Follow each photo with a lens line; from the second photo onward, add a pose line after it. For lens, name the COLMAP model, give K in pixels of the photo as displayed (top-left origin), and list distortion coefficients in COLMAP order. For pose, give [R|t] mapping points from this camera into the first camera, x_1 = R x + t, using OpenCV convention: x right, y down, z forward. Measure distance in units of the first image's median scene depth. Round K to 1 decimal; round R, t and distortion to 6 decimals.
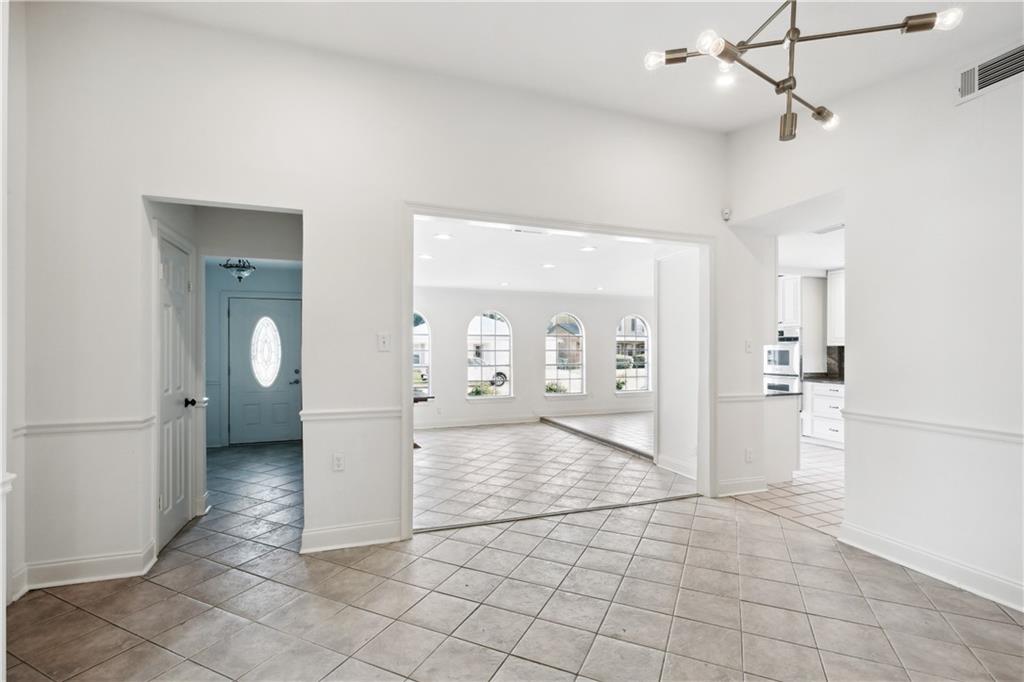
lens RADIAL K [[472.0, 0, 512.6], [0, 472.0, 355.5], [0, 0, 1]] dist [0.000186, -0.000050]
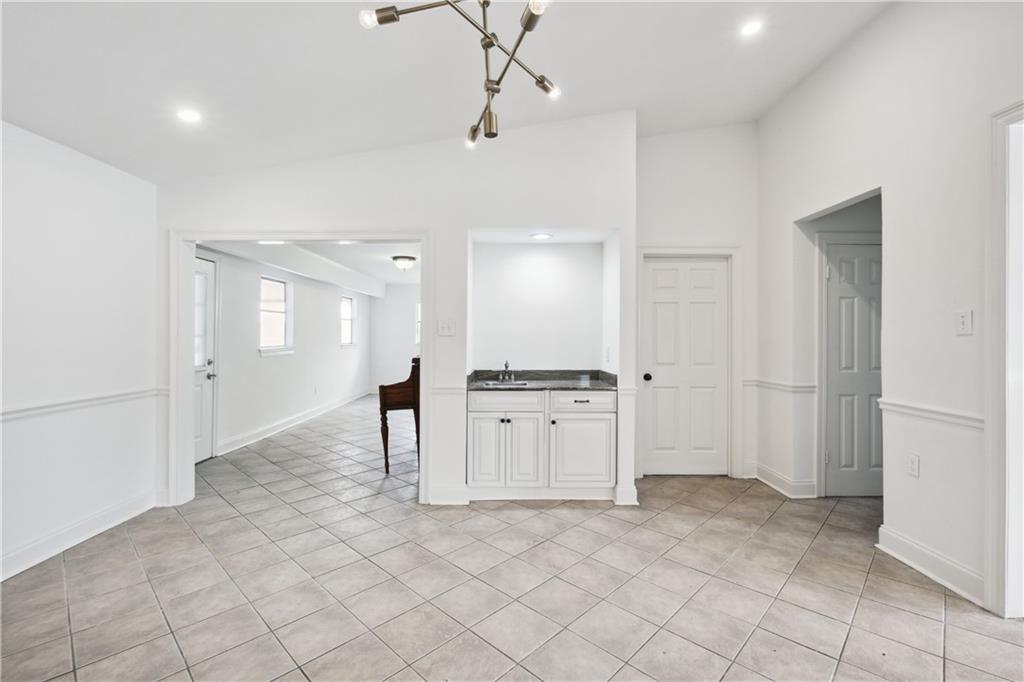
lens RADIAL K [[450.2, 0, 512.0], [0, 450.2, 341.0], [0, 0, 1]] dist [0.001834, 0.012993]
pose [[-0.329054, 0.005518, -0.944295, 0.669758], [-0.007247, 0.999939, 0.008369, -0.000451], [0.944283, 0.009597, -0.328994, 0.603055]]
